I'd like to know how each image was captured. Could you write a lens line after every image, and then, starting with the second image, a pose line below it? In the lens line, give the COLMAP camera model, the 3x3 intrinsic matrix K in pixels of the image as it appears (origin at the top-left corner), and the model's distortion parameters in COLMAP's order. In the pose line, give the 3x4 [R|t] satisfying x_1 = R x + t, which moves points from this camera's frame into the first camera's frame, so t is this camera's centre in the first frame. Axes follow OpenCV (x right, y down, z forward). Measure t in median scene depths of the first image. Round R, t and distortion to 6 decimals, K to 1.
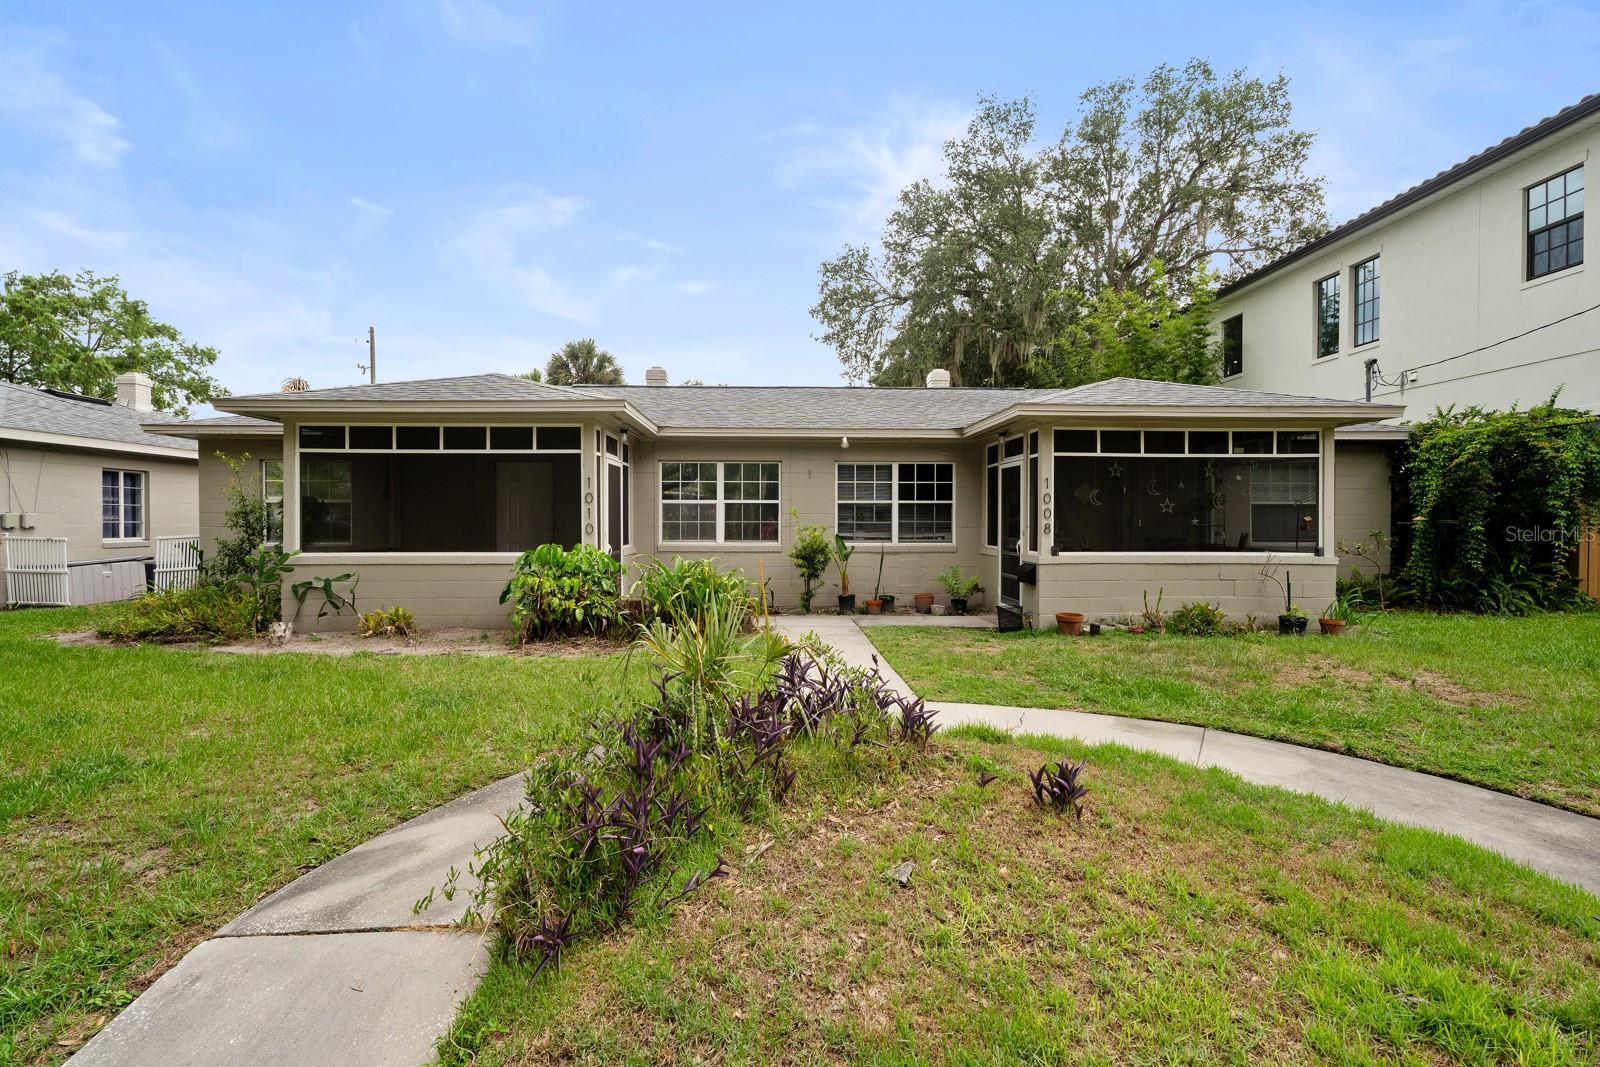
lens RADIAL K [[709.9, 0, 800.0], [0, 709.9, 533.5], [0, 0, 1]] dist [-0.001232, -0.000673]
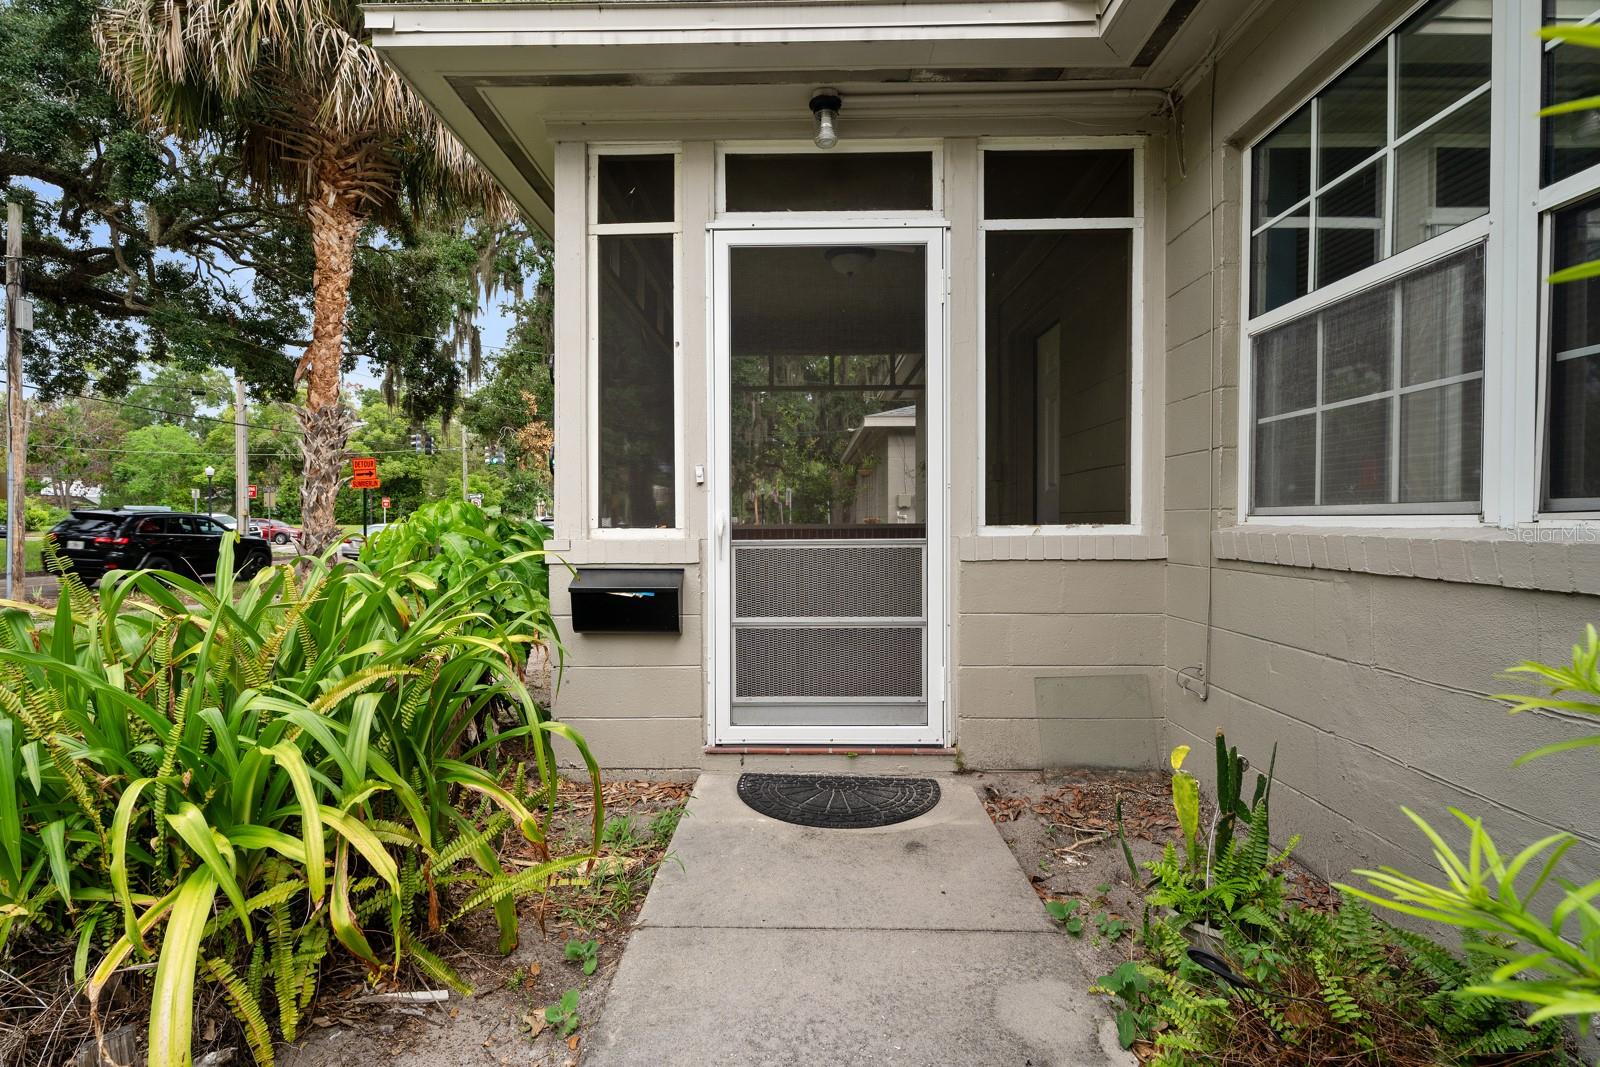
lens RADIAL K [[729.5, 0, 800.0], [0, 729.5, 533.5], [0, 0, 1]] dist [0.002182, -0.000825]
pose [[-0.058204, 0.017185, -0.998157, 0.034930], [-0.007117, 0.999819, 0.017628, 0.013138], [0.998279, 0.008130, -0.058072, 0.867019]]
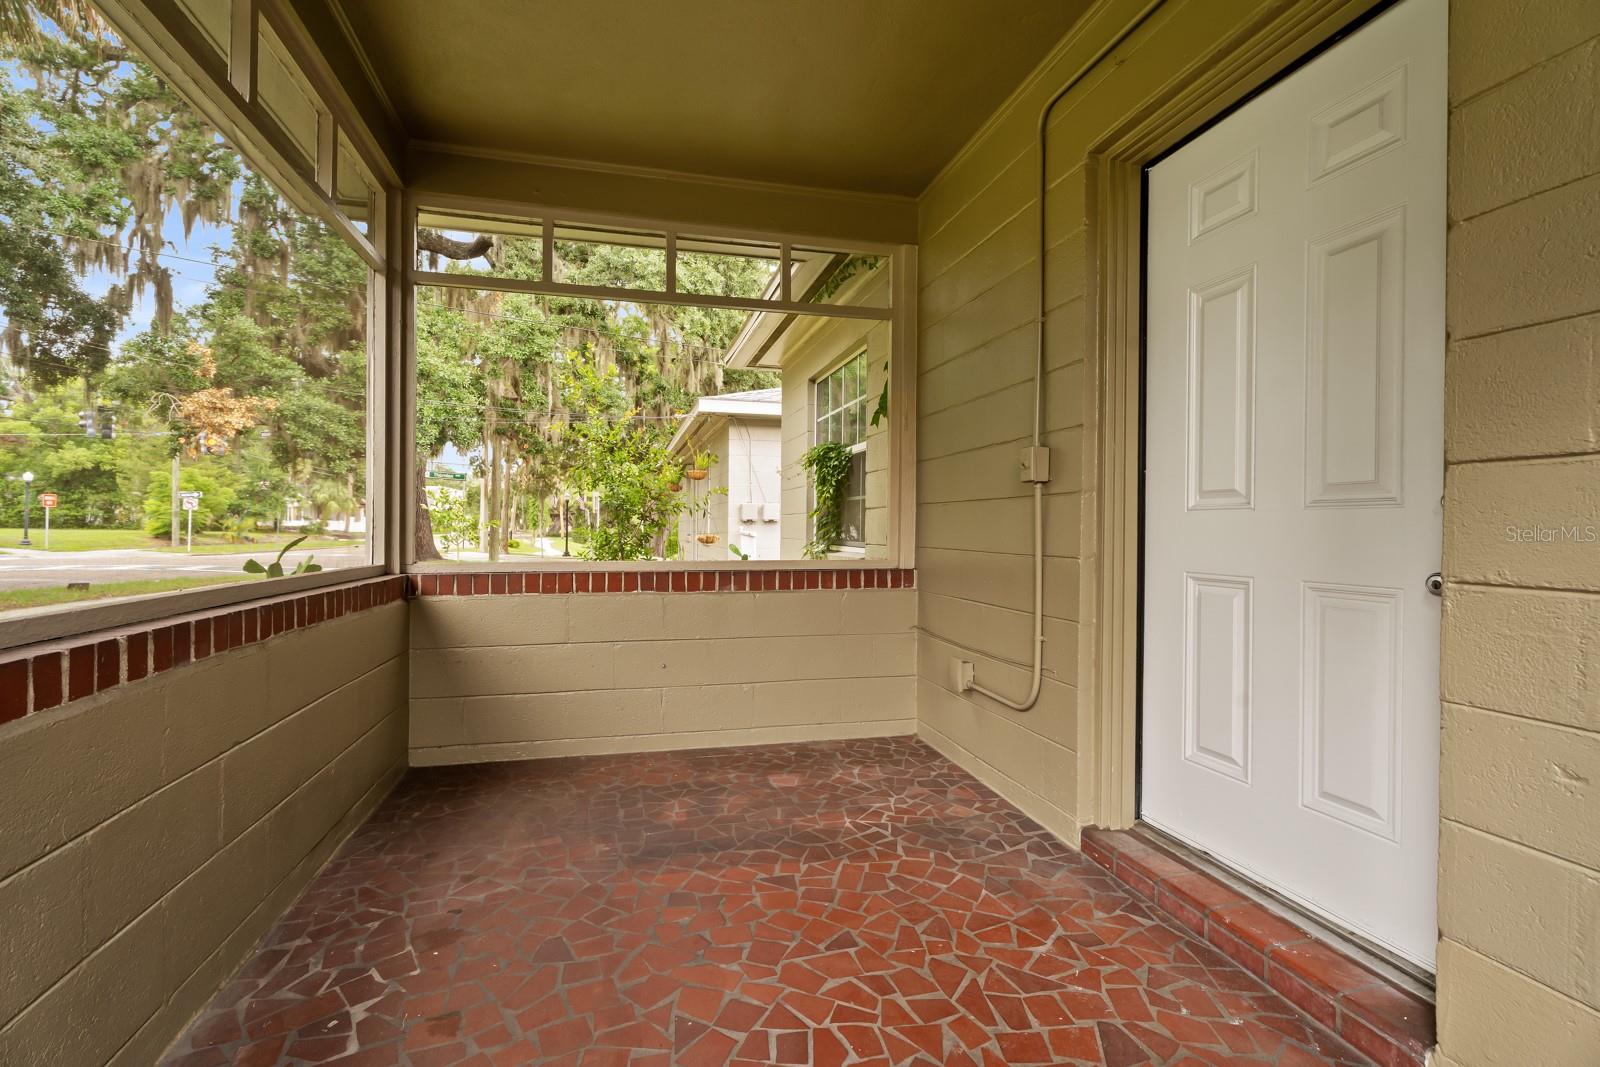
lens RADIAL K [[709.9, 0, 800.0], [0, 709.9, 533.5], [0, 0, 1]] dist [-0.001232, -0.000673]
pose [[0.200276, 0.007847, -0.979708, -0.003000], [-0.017517, 0.999837, 0.004427, 0.011754], [0.979583, 0.016275, 0.200380, 0.865290]]
